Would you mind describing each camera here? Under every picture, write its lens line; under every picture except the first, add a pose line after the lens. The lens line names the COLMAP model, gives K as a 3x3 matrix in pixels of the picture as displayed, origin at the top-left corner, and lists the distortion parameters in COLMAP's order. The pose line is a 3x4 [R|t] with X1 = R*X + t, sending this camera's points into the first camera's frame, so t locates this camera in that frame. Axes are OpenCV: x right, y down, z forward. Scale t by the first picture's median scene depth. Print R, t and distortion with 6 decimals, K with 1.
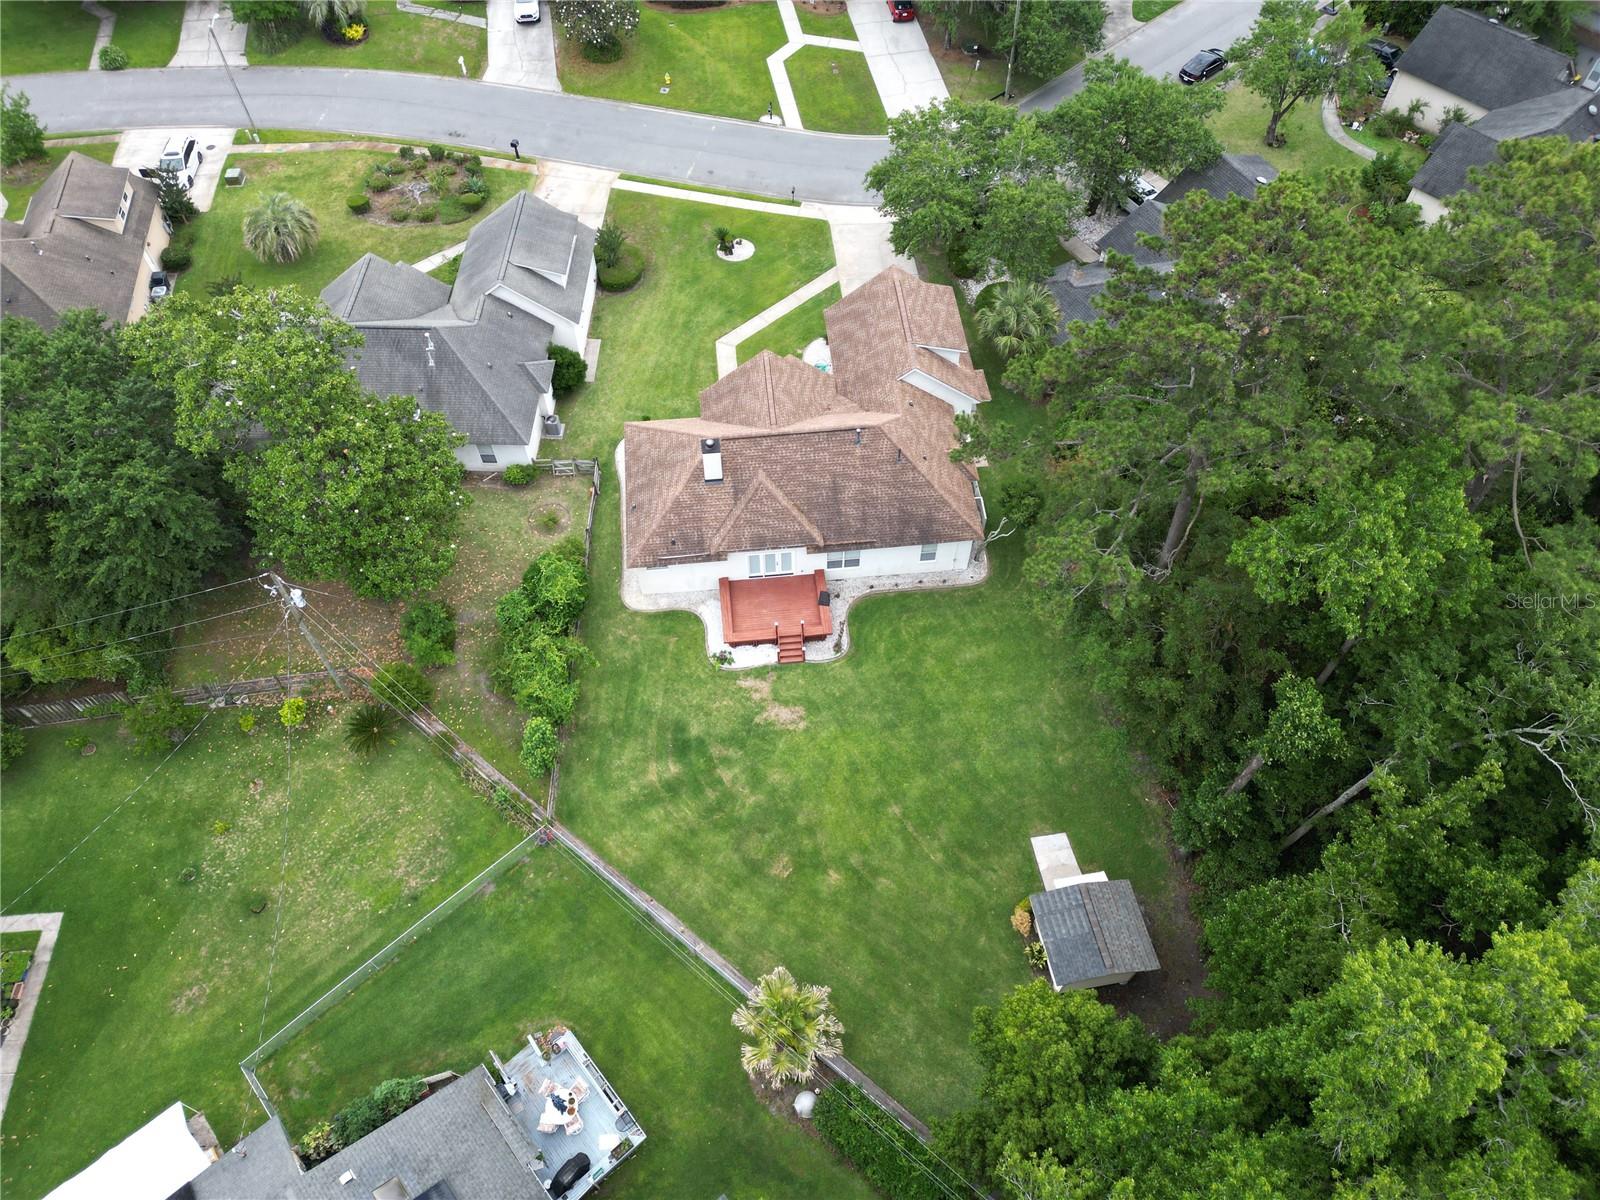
lens RADIAL K [[1119.9, 0, 792.4], [0, 1119.9, 592.3], [0, 0, 1]] dist [0.073707, -0.063109]
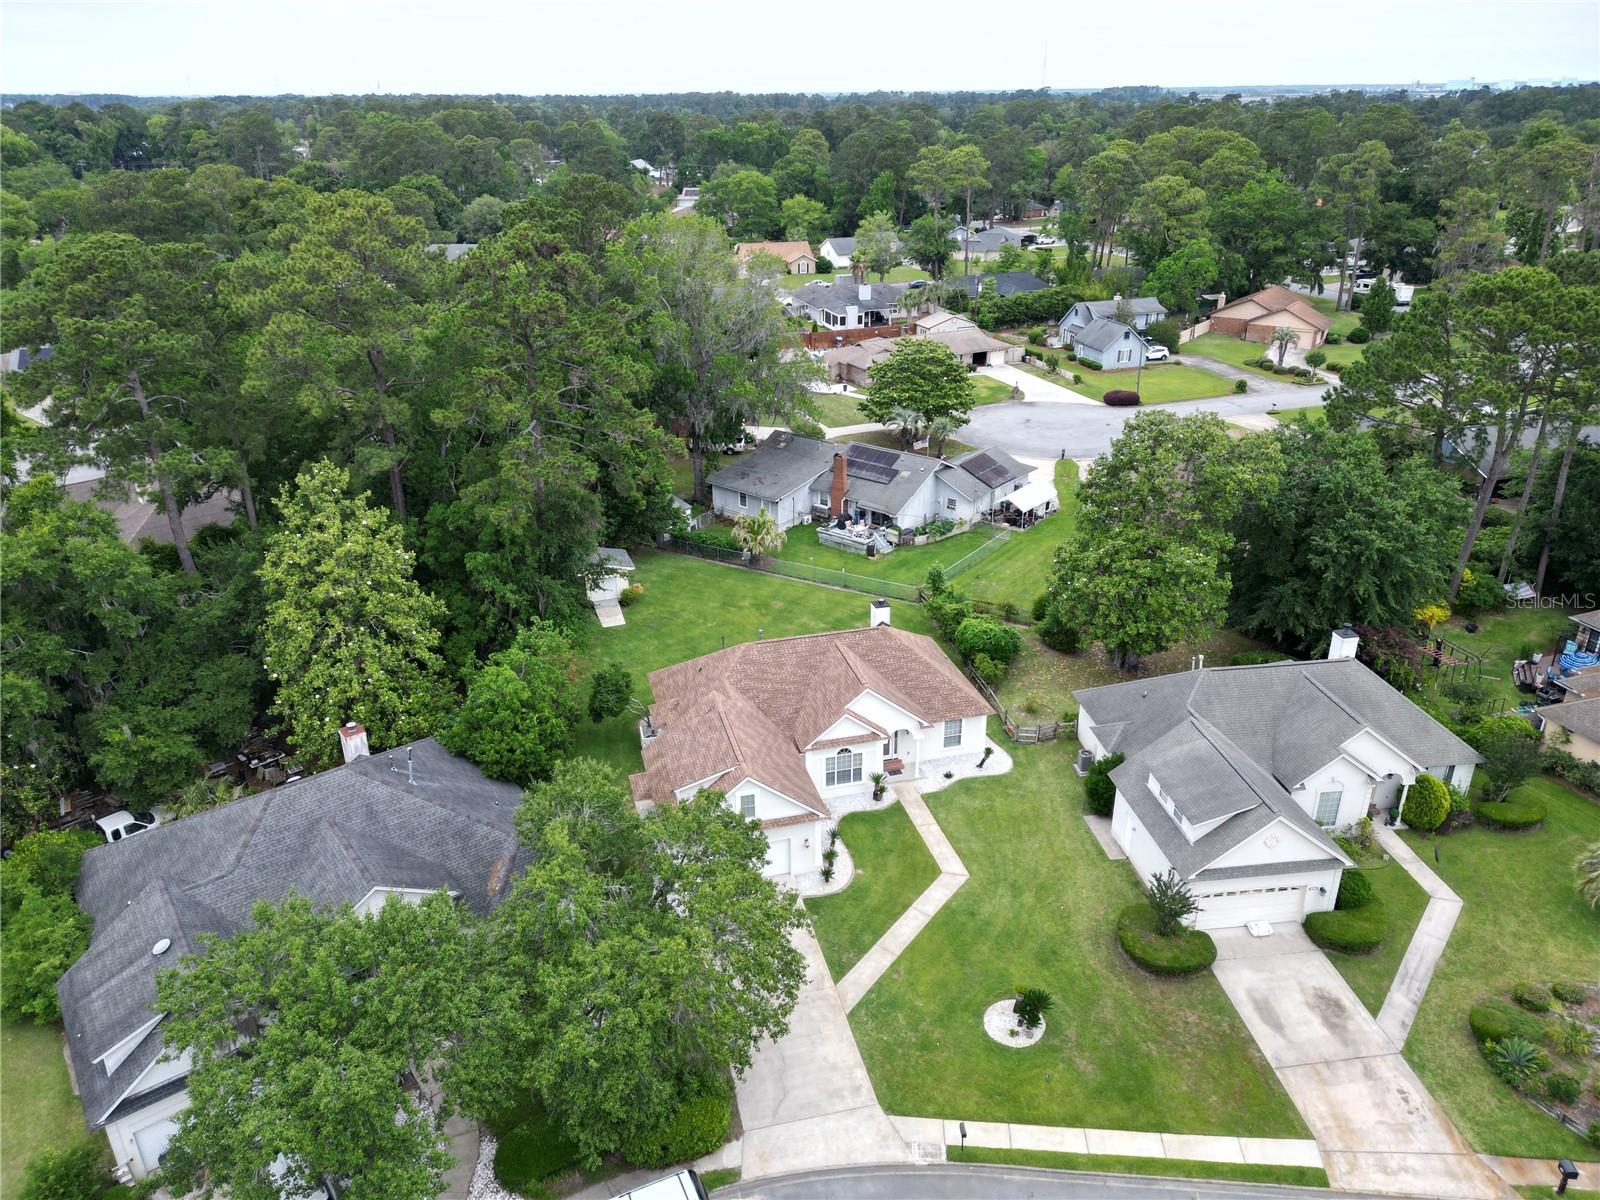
lens RADIAL K [[1119.9, 0, 792.4], [0, 1119.9, 592.3], [0, 0, 1]] dist [0.073707, -0.063109]
pose [[-0.986508, 0.074417, -0.145819, 0.186133], [-0.130047, 0.184824, 0.974129, -1.225922], [0.099442, 0.979950, -0.172652, 1.138205]]
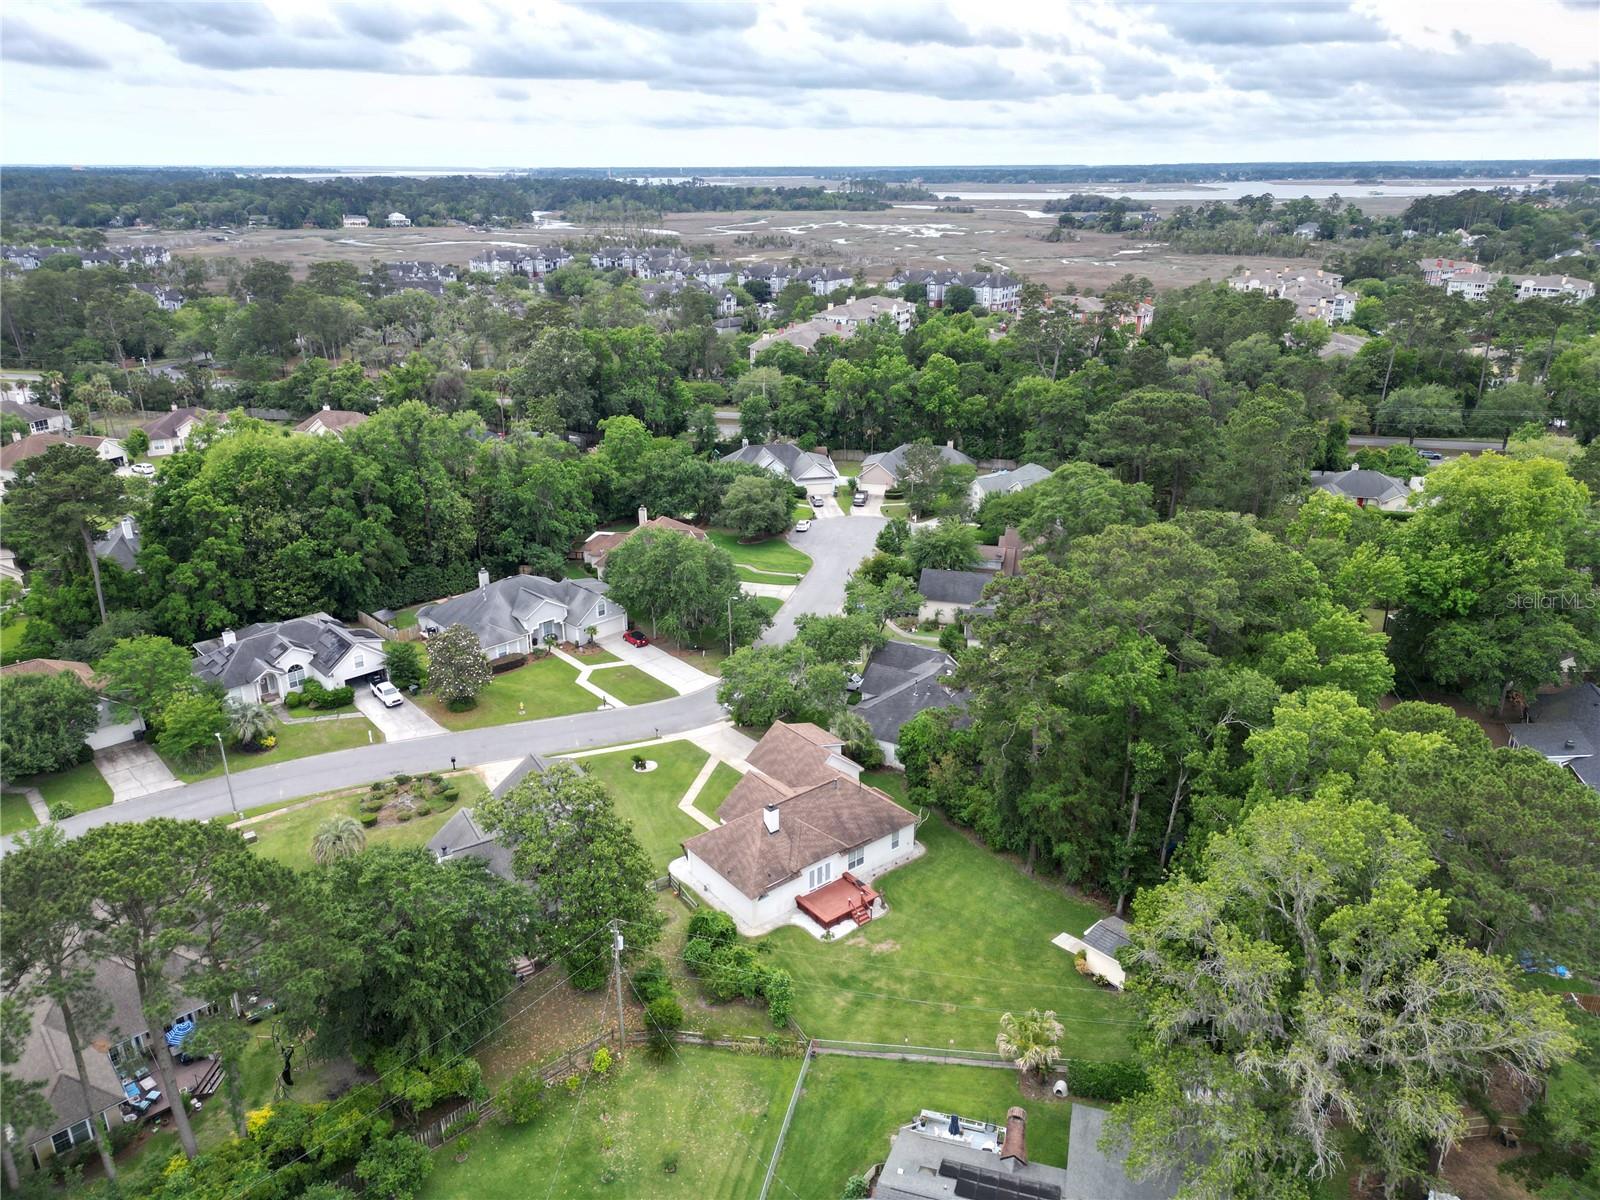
lens RADIAL K [[1119.9, 0, 792.4], [0, 1119.9, 592.3], [0, 0, 1]] dist [0.073707, -0.063109]
pose [[0.839991, -0.186683, 0.509475, -0.796435], [0.444735, 0.774785, -0.449353, 0.364597], [-0.310847, 0.604034, 0.733837, -0.397033]]
